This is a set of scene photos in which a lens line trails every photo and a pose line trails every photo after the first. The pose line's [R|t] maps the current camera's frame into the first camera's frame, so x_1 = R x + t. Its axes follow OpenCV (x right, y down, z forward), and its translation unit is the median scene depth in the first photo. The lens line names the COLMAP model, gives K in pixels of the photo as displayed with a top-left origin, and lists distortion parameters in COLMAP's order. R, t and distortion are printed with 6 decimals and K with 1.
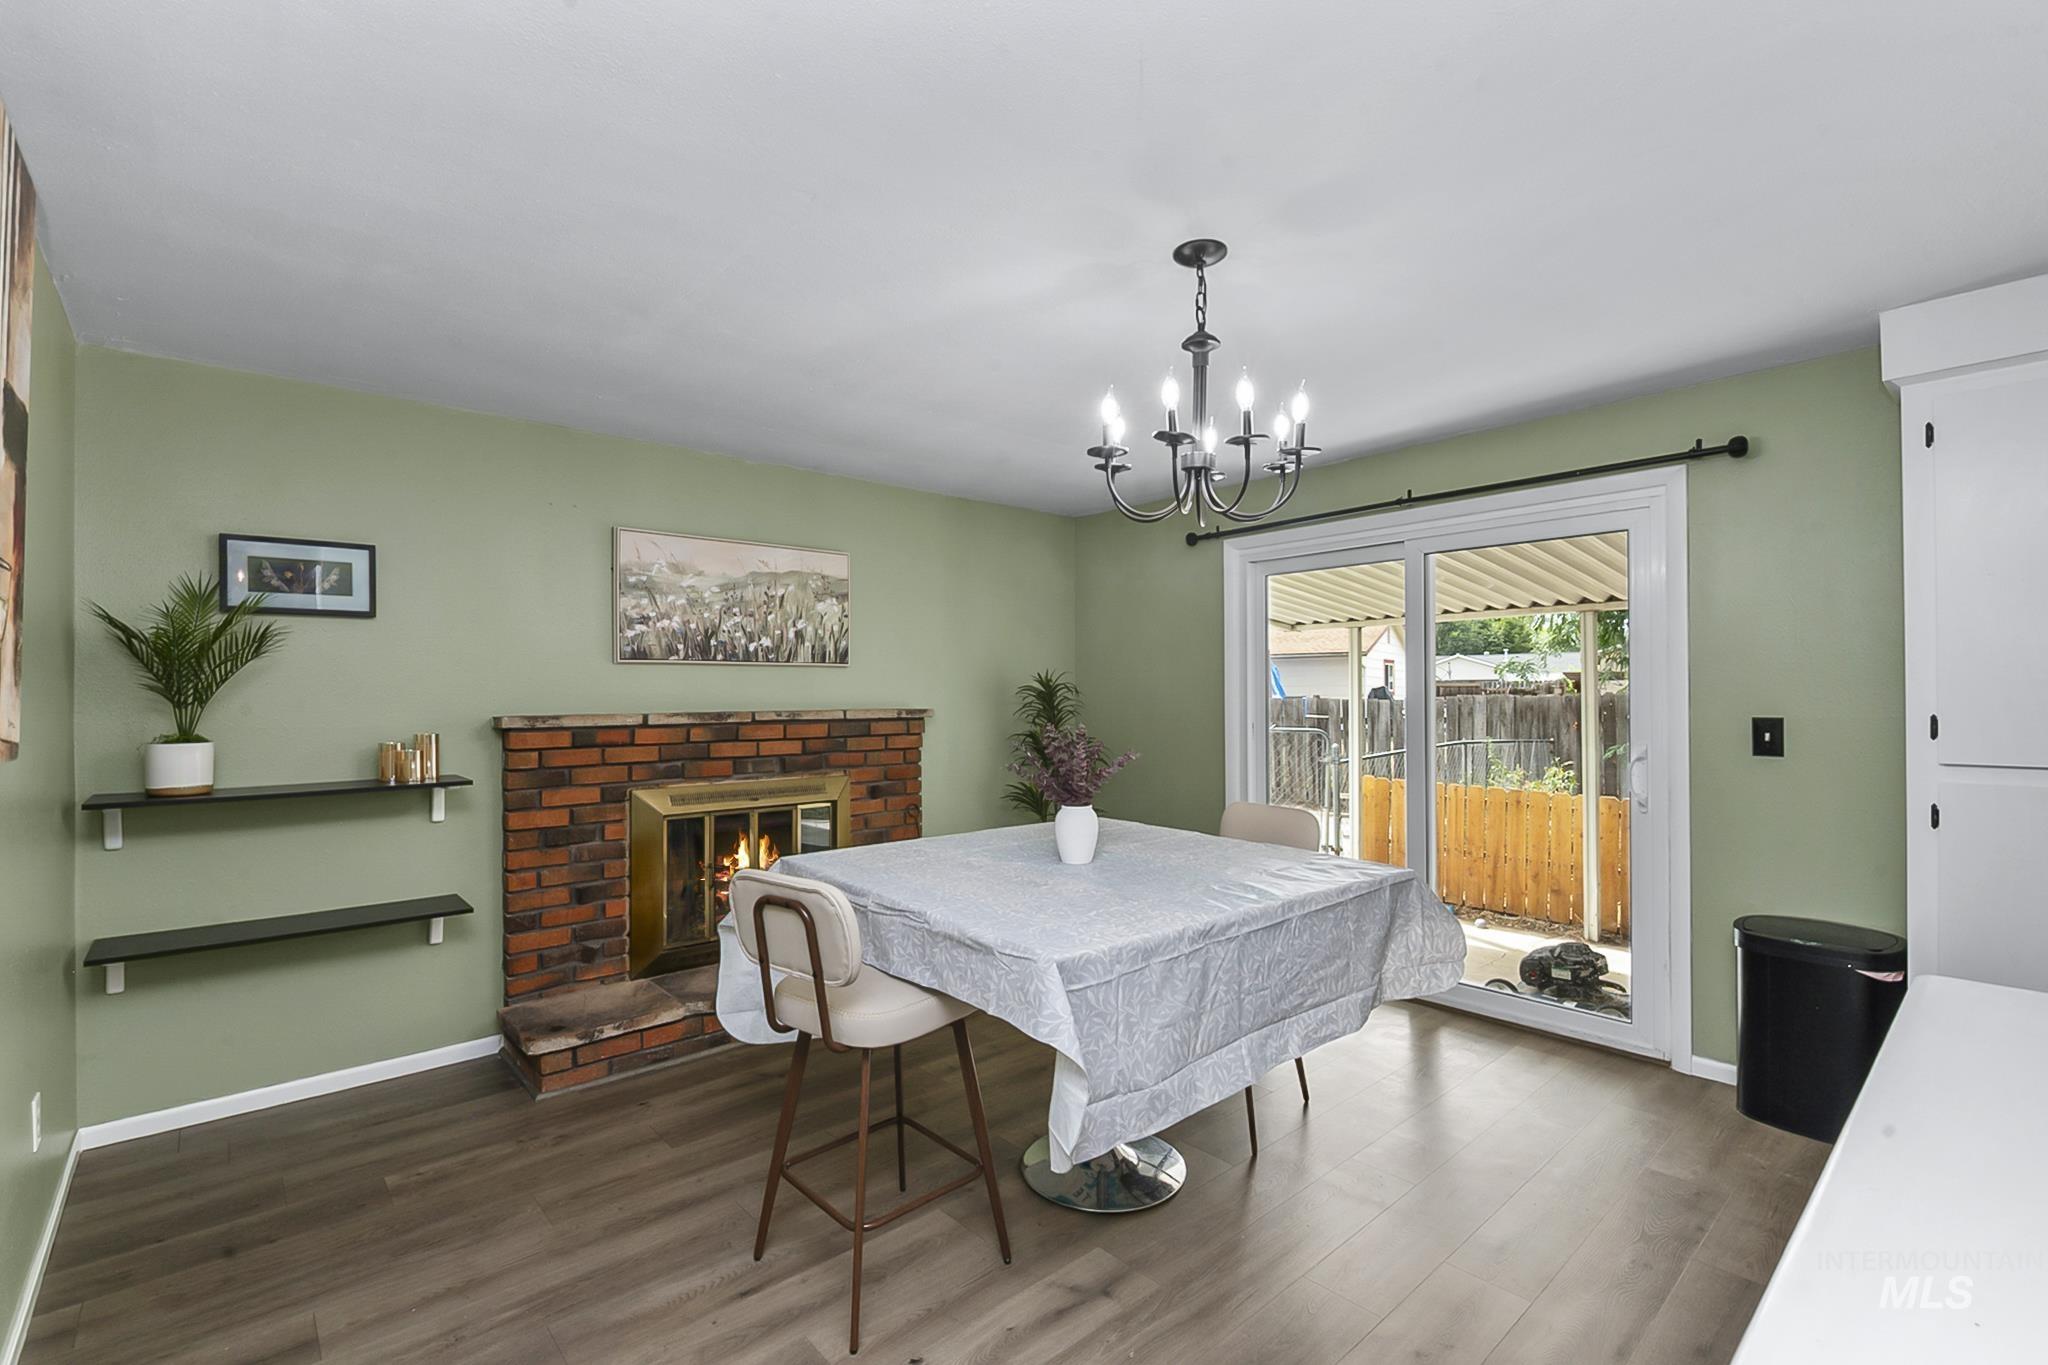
lens RADIAL K [[903.5, 0, 1023.9], [0, 903.5, 687.6], [0, 0, 1]] dist [0.000002, 0.000000]
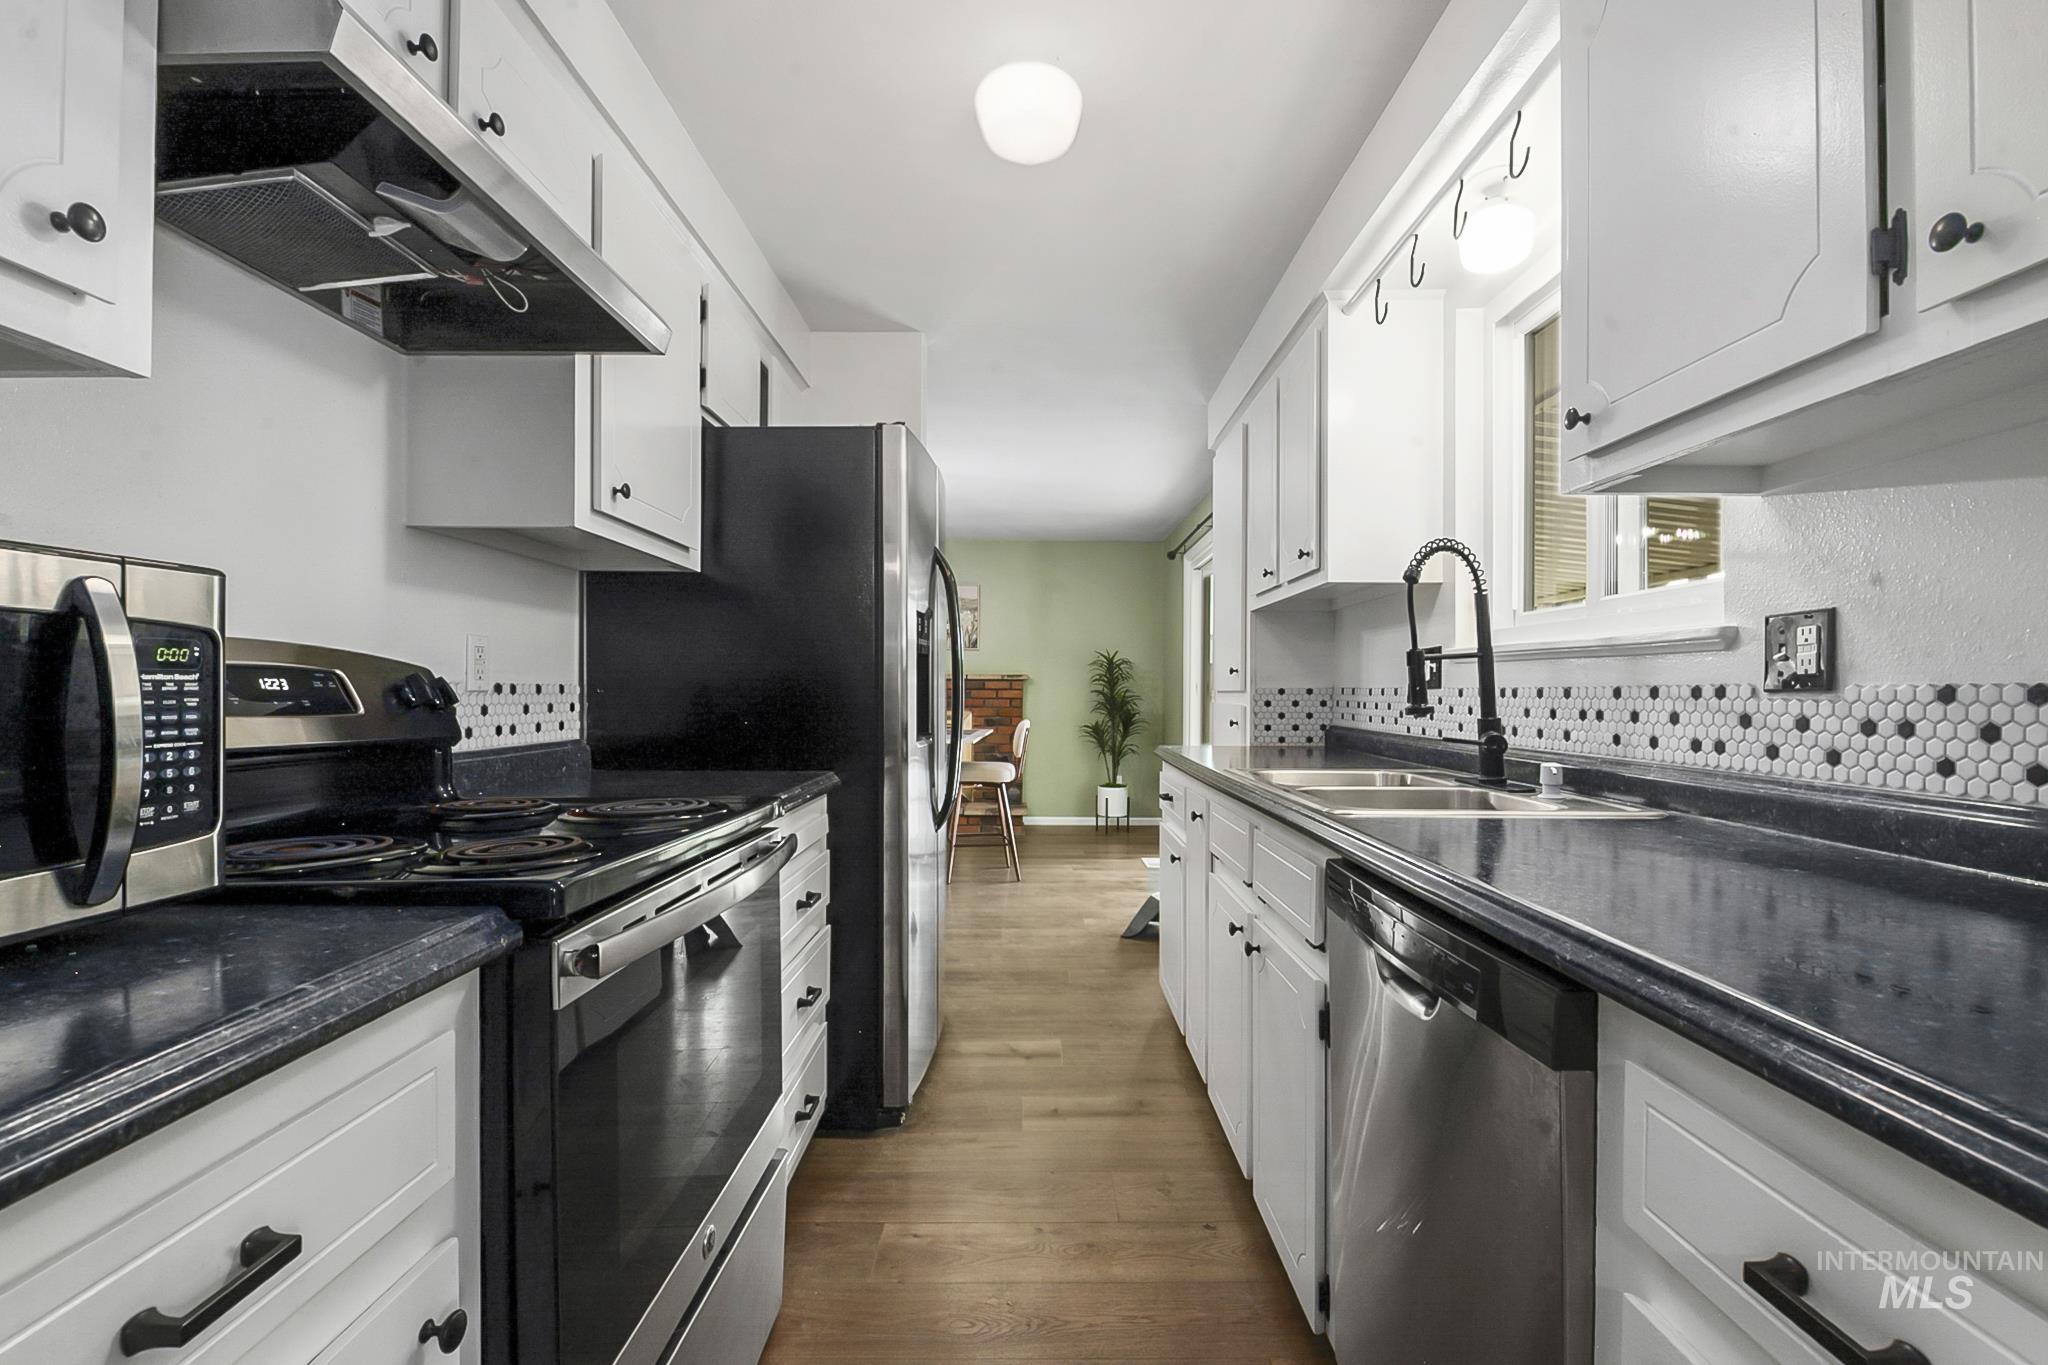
lens RADIAL K [[903.5, 0, 1025.7], [0, 903.5, 679.3], [0, 0, 1]] dist [0.000002, 0.000000]
pose [[0.741894, 0.000272, -0.670517, 1.027661], [0.003501, 0.999985, 0.004280, 0.026154], [0.670508, -0.005523, 0.741882, -0.225602]]
